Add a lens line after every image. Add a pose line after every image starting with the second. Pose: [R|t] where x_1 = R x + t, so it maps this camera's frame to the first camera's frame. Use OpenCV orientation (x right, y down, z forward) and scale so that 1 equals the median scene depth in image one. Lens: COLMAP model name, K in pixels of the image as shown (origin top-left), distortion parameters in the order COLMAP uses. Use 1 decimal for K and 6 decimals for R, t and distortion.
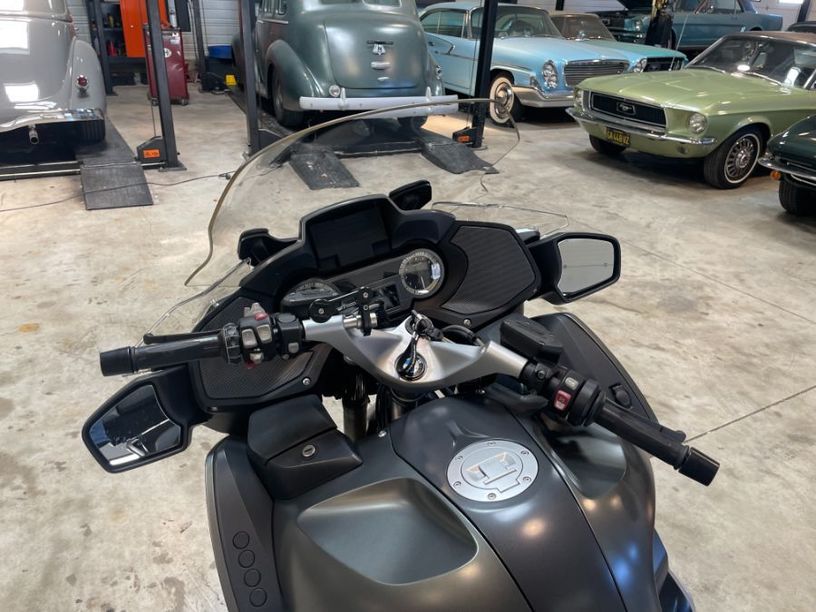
lens RADIAL K [[619.8, 0, 395.9], [0, 619.8, 303.0], [0, 0, 1]] dist [0.095385, -0.123428]
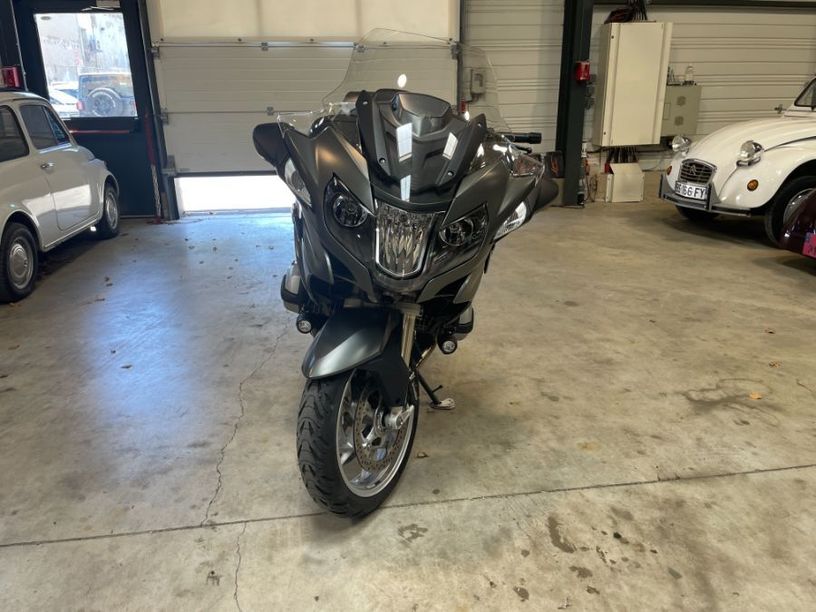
lens RADIAL K [[619.8, 0, 402.7], [0, 619.8, 297.1], [0, 0, 1]] dist [0.095385, -0.123428]
pose [[-0.933418, -0.135567, 0.332193, -0.125499], [0.139522, 0.715851, 0.684172, -0.176628], [-0.330552, 0.684967, -0.649273, 0.466469]]
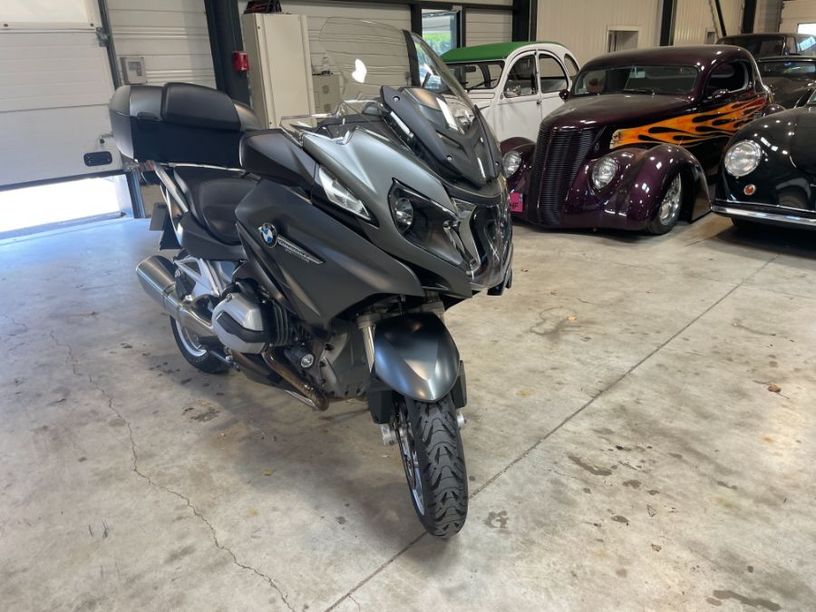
lens RADIAL K [[619.8, 0, 403.4], [0, 619.8, 300.0], [0, 0, 1]] dist [0.095385, -0.123428]
pose [[-0.953820, 0.103392, -0.282023, 0.091649], [-0.130893, 0.701998, 0.700047, -0.172062], [0.270359, 0.704634, -0.656047, 0.458762]]
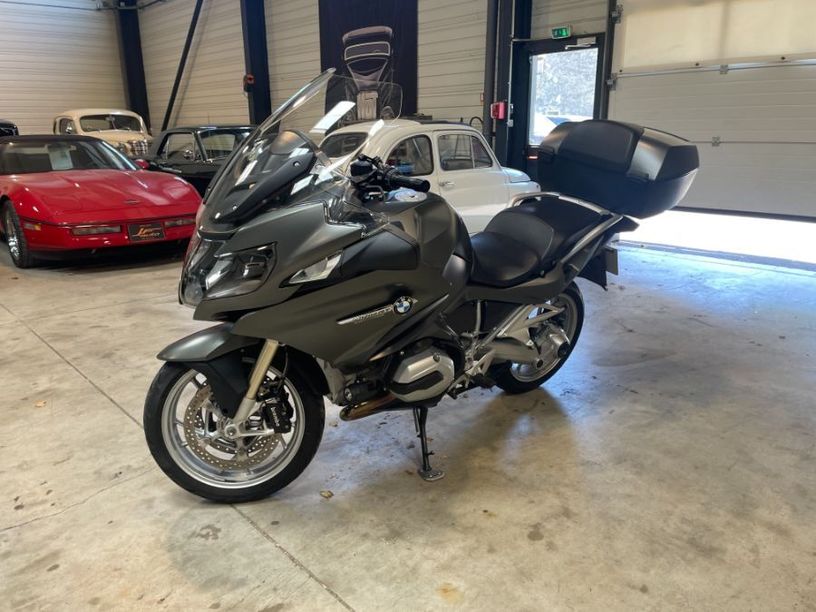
lens RADIAL K [[619.8, 0, 396.8], [0, 619.8, 292.0], [0, 0, 1]] dist [0.095385, -0.123428]
pose [[-0.233110, -0.282648, 0.930468, -0.353698], [0.435157, 0.825364, 0.359740, -0.056720], [-0.869654, 0.488758, -0.069404, 0.202615]]
